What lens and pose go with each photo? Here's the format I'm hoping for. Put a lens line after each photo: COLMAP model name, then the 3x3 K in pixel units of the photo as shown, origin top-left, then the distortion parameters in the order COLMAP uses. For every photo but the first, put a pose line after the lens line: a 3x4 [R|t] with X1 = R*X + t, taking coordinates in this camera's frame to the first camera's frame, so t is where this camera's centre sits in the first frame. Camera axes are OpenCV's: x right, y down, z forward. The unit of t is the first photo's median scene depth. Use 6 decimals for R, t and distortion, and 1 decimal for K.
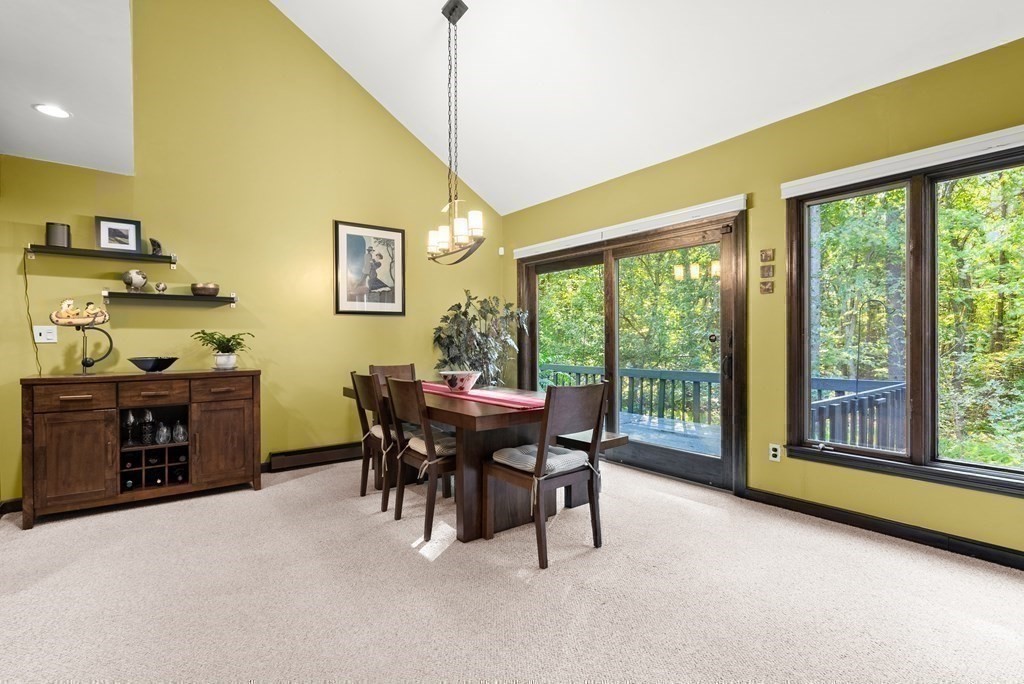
lens RADIAL K [[476.8, 0, 512.0], [0, 476.8, 342.0], [0, 0, 1]] dist [-0.001132, -0.000127]
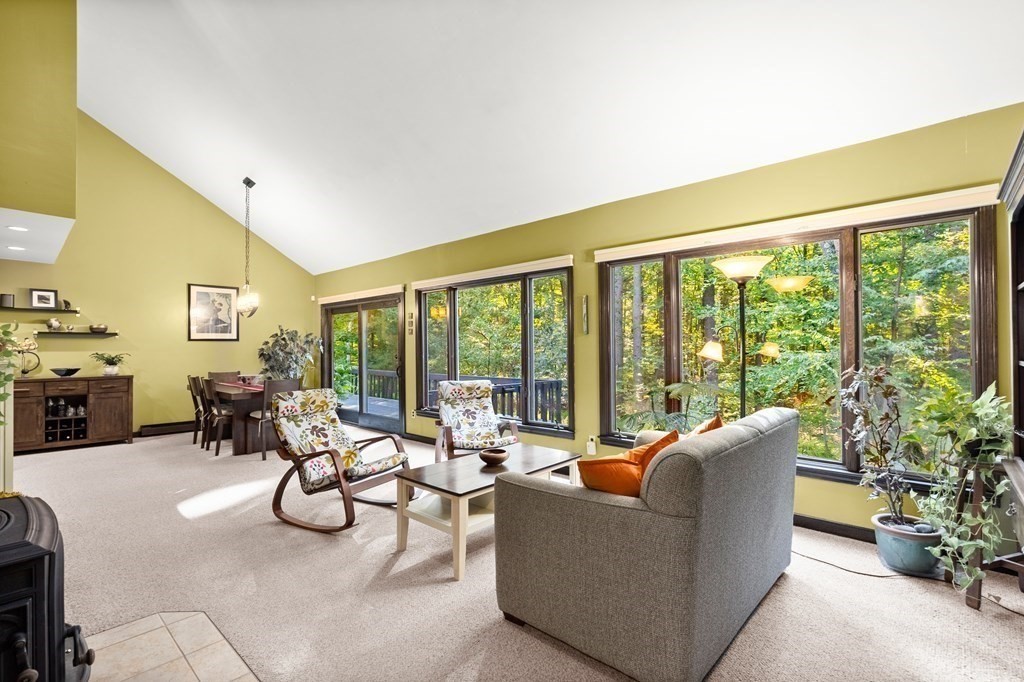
lens RADIAL K [[473.2, 0, 512.0], [0, 473.2, 344.1], [0, 0, 1]] dist [-0.000332, -0.000097]
pose [[0.989517, 0.002508, 0.144396, 0.623243], [-0.000507, 0.999903, -0.013893, -0.033235], [-0.144417, 0.013674, 0.989422, -0.960659]]
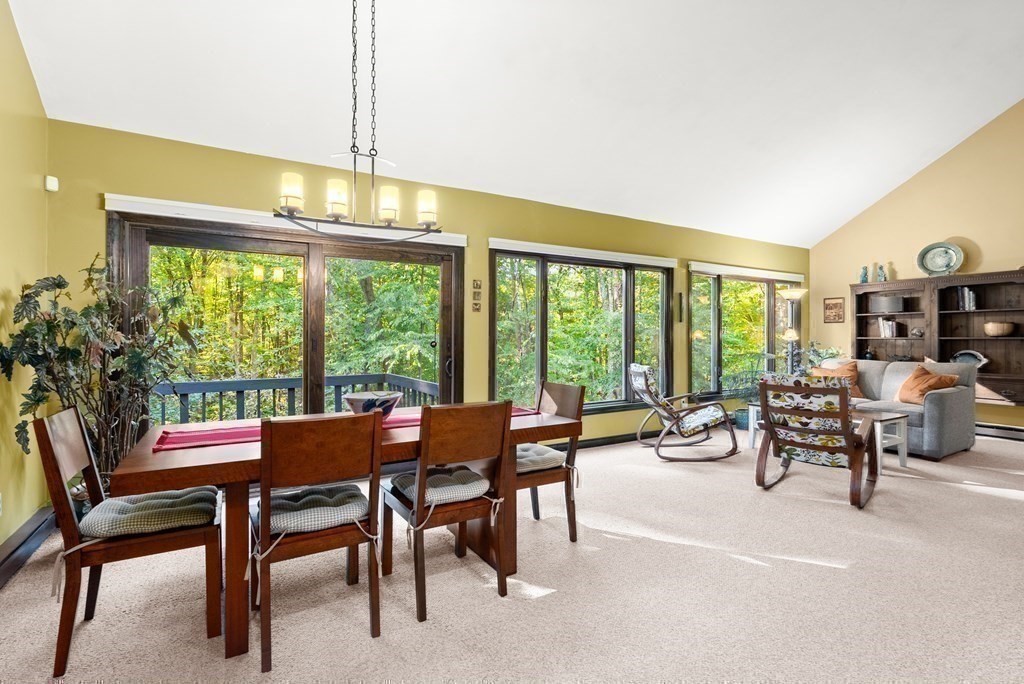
lens RADIAL K [[465.7, 0, 512.0], [0, 465.7, 342.0], [0, 0, 1]] dist [-0.001211, -0.000161]
pose [[0.134054, -0.006635, 0.990952, -0.740449], [0.008233, 0.999951, 0.005582, -0.019203], [-0.990940, 0.007410, 0.134102, 0.666350]]
